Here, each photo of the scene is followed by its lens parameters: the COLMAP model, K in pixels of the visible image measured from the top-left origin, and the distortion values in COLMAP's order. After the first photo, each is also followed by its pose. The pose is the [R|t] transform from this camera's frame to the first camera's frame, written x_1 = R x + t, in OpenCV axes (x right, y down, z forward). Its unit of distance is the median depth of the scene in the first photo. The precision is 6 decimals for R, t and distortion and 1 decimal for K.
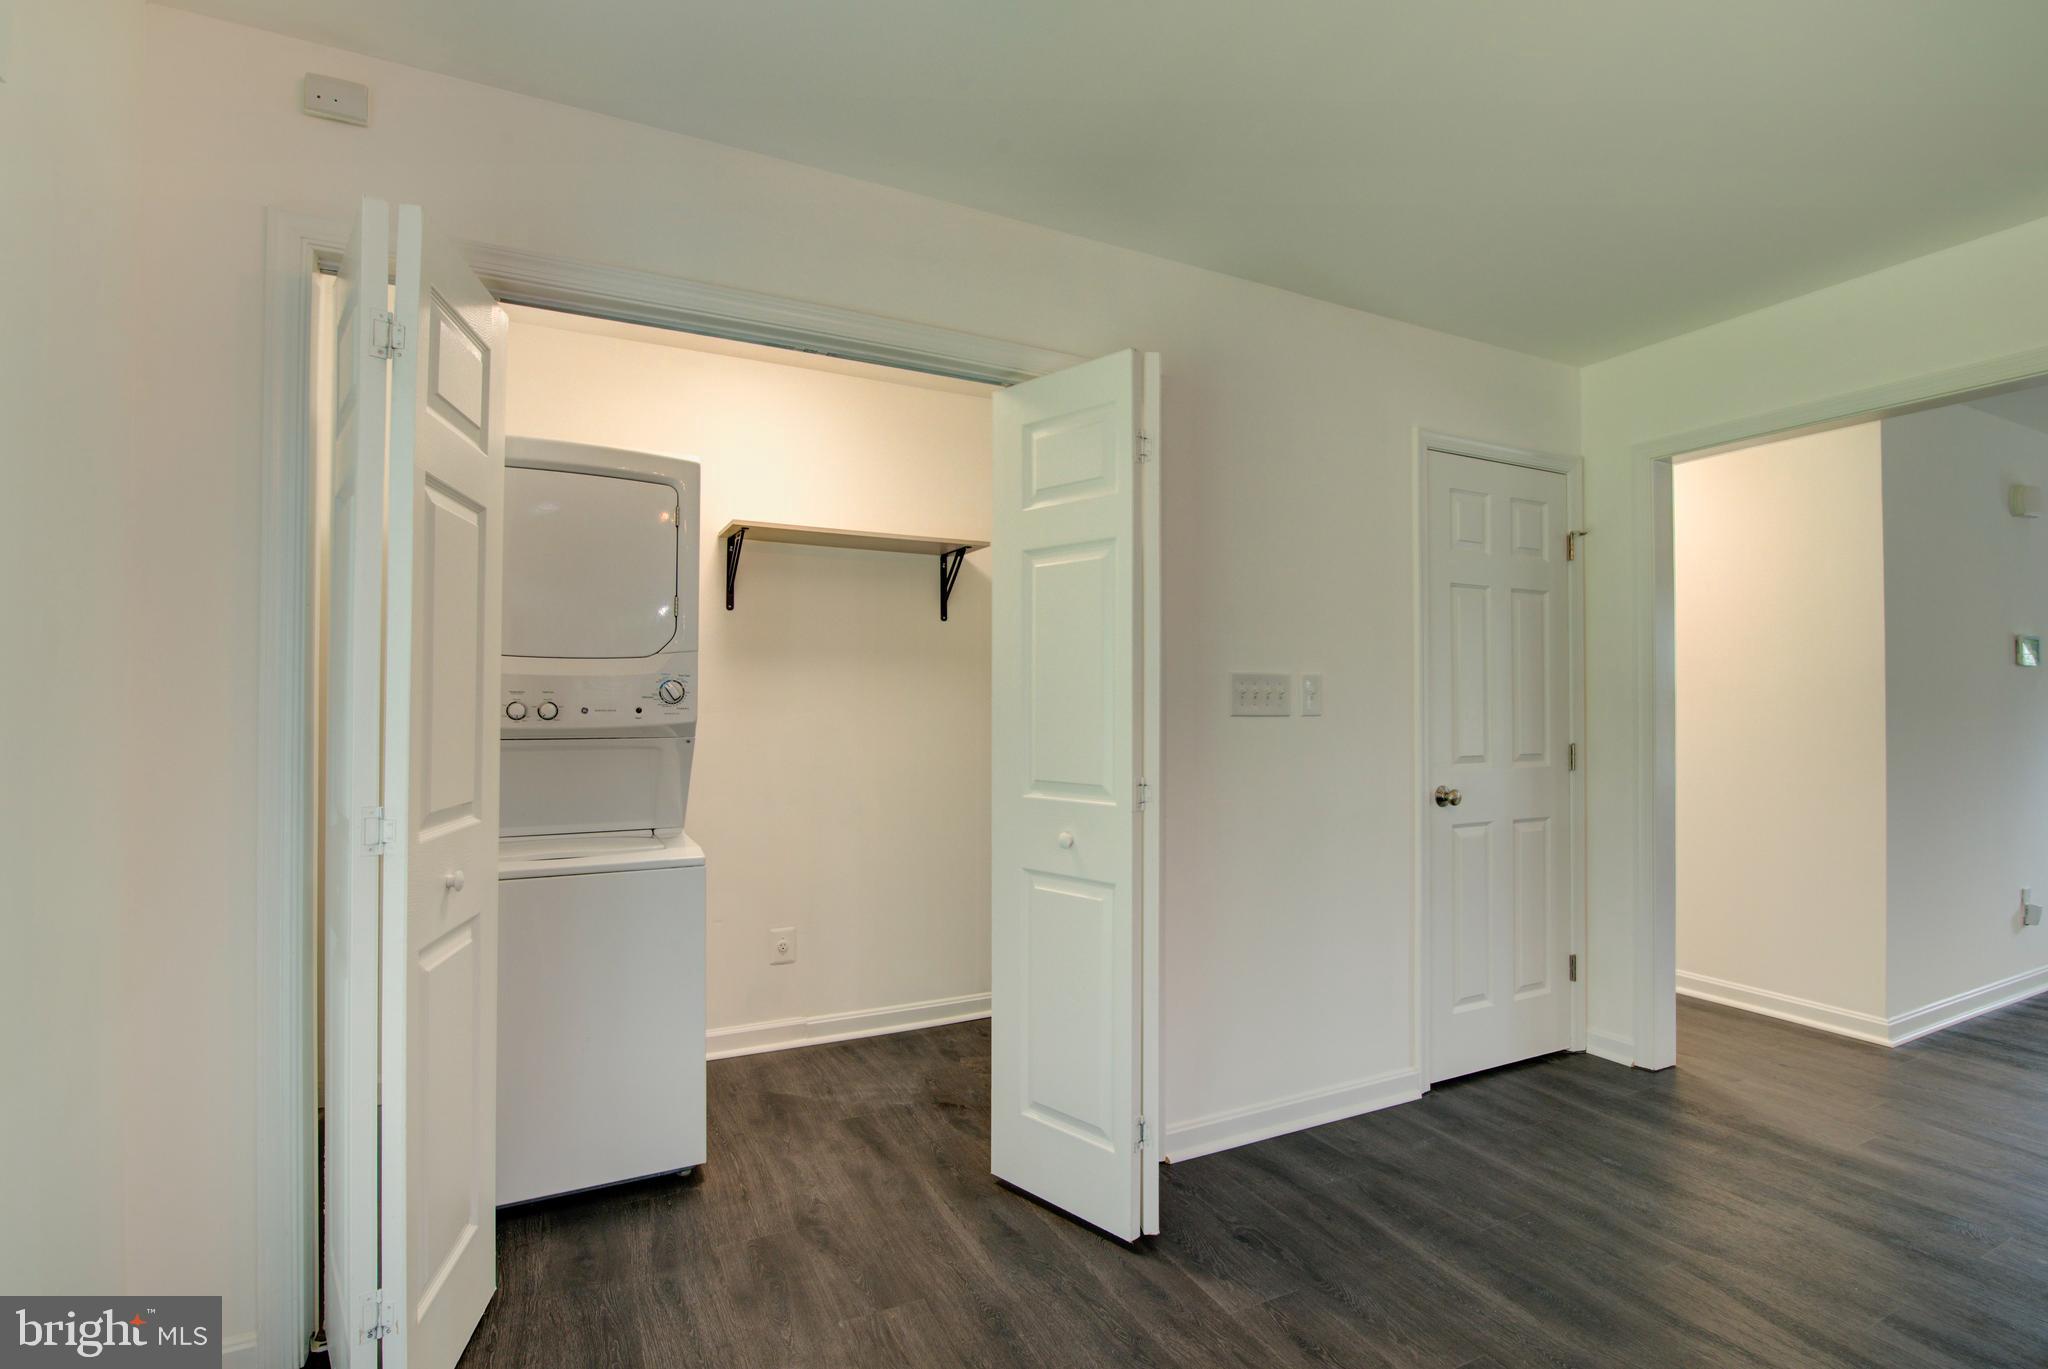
lens RADIAL K [[949.4, 0, 1024.5], [0, 949.4, 694.1], [0, 0, 1]] dist [-0.021324, 0.001183]
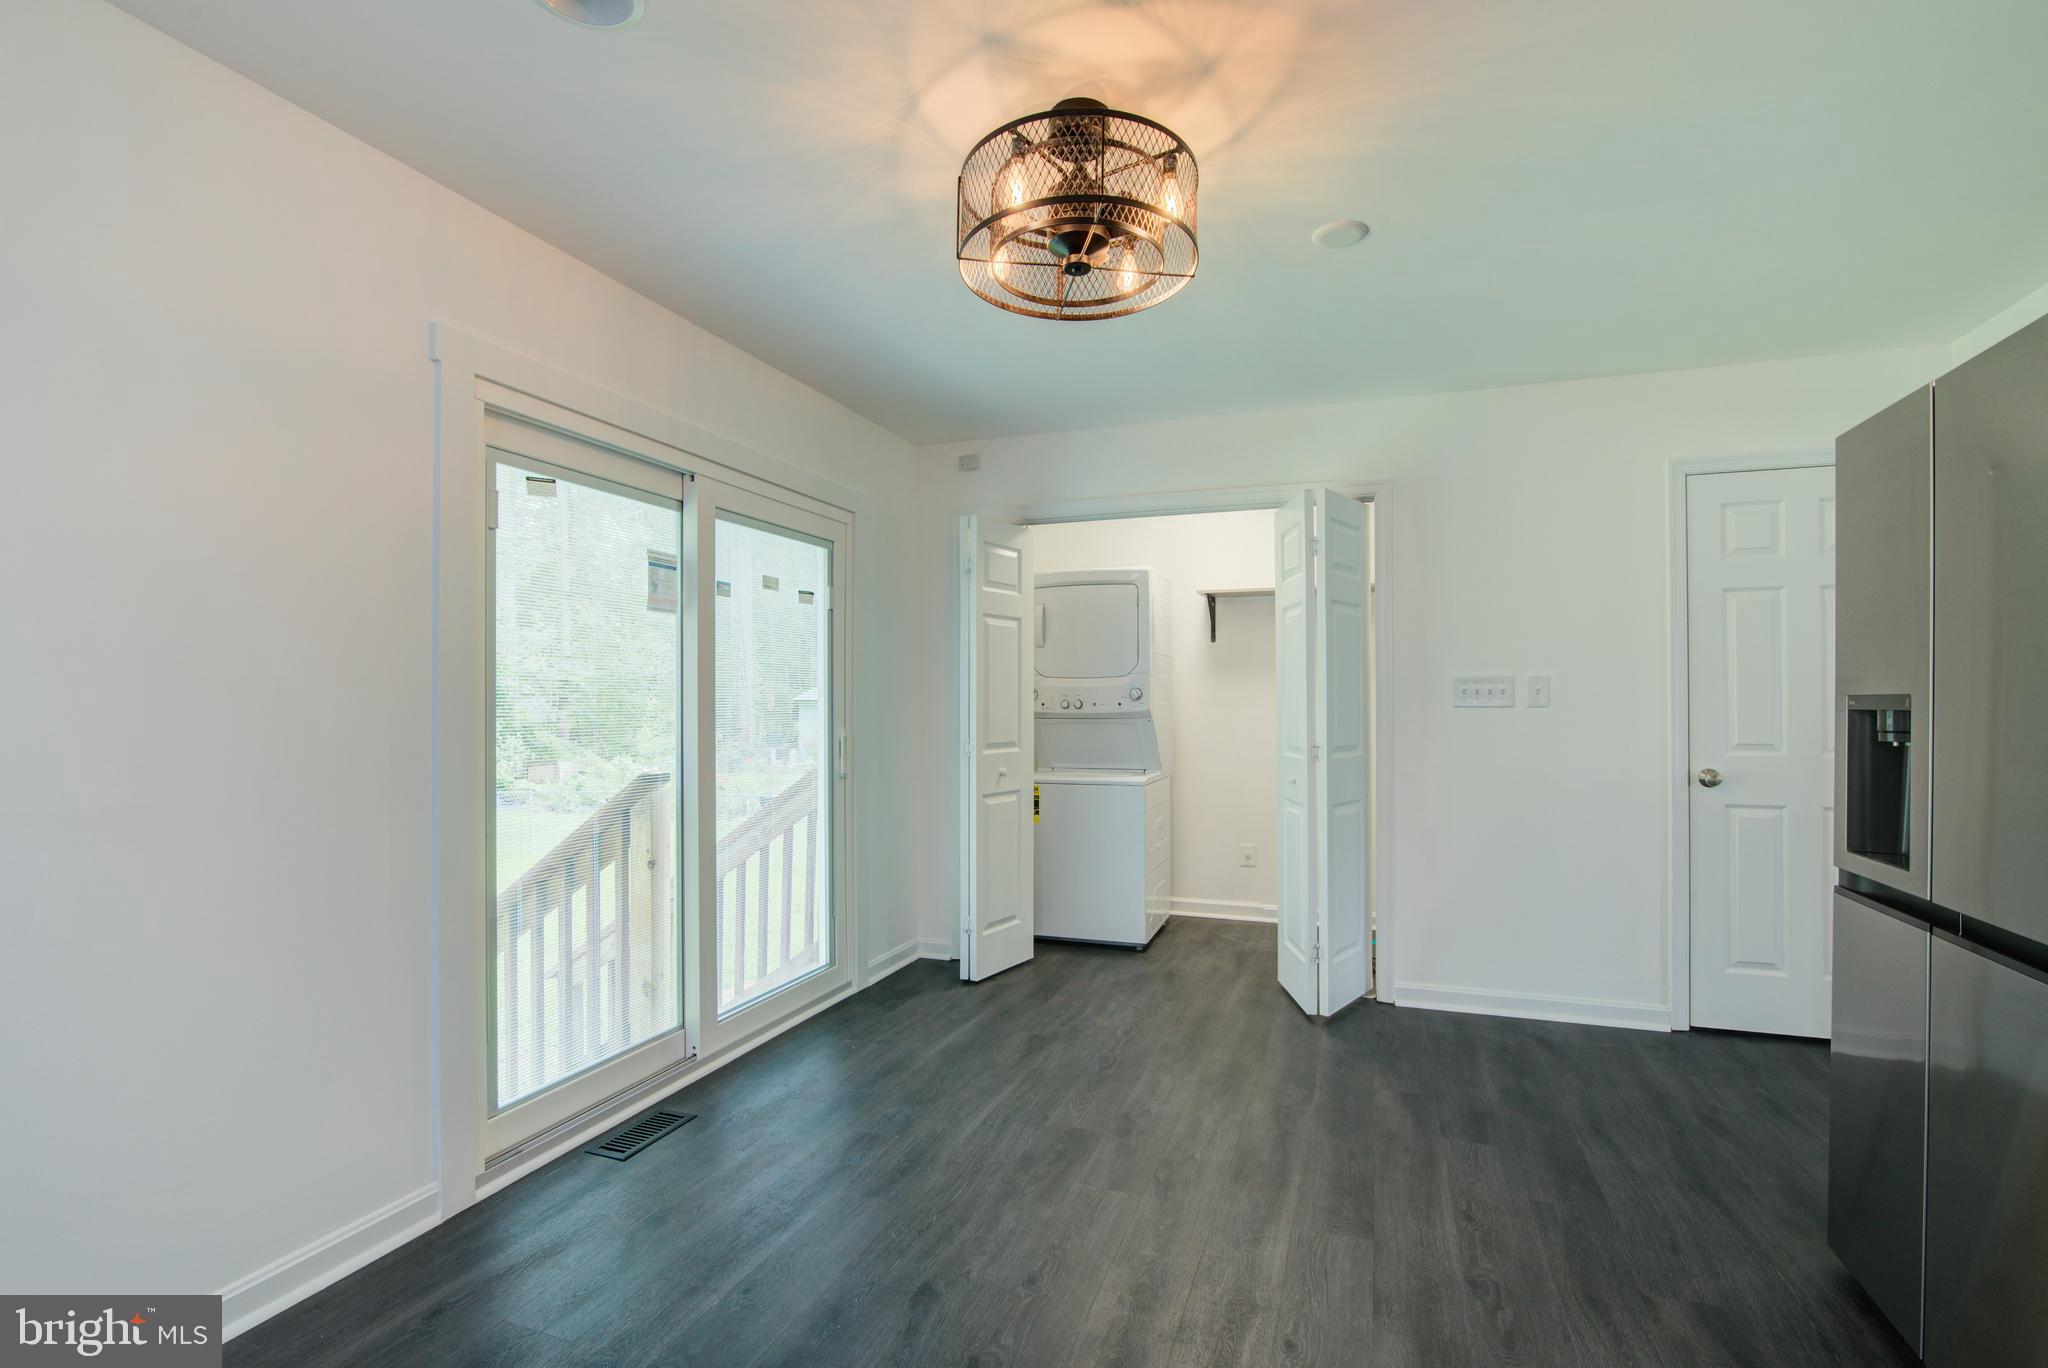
lens RADIAL K [[949.4, 0, 1009.8], [0, 949.4, 695.9], [0, 0, 1]] dist [-0.021324, 0.001183]
pose [[0.674903, -0.009027, -0.737851, 0.888344], [0.013349, 0.999911, -0.000023, -0.002383], [0.737786, -0.009834, 0.674963, -0.478907]]
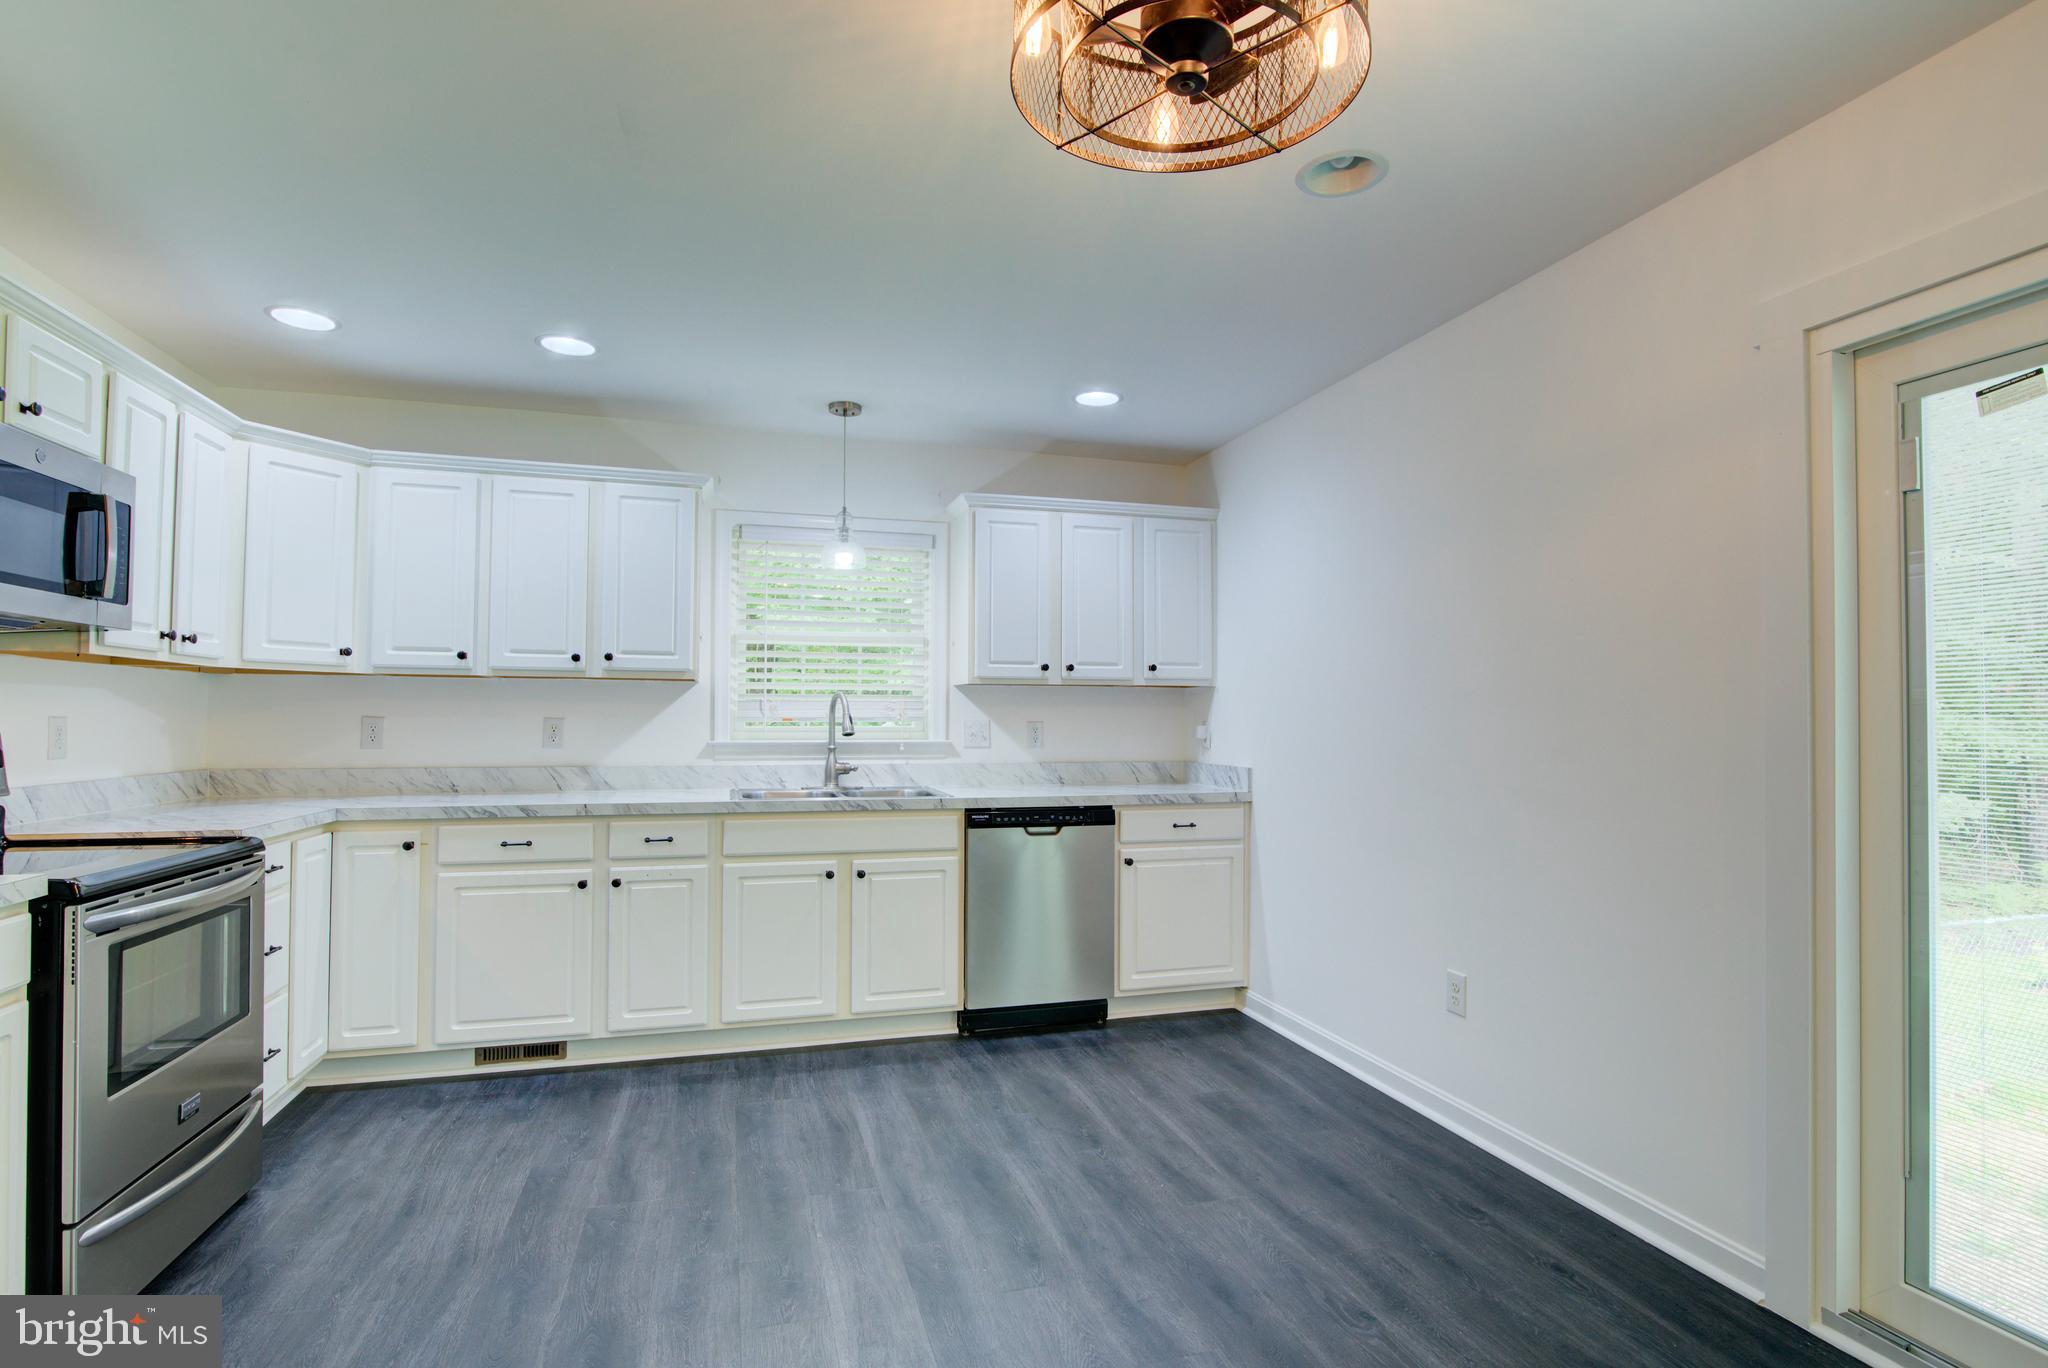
lens RADIAL K [[993.1, 0, 1033.0], [0, 993.1, 696.2], [0, 0, 1]] dist [-0.020819, 0.001705]
pose [[-0.987579, -0.002432, 0.157105, 0.319224], [-0.008072, 0.999345, -0.035275, 0.011159], [-0.156916, -0.036105, -0.986952, 0.733437]]
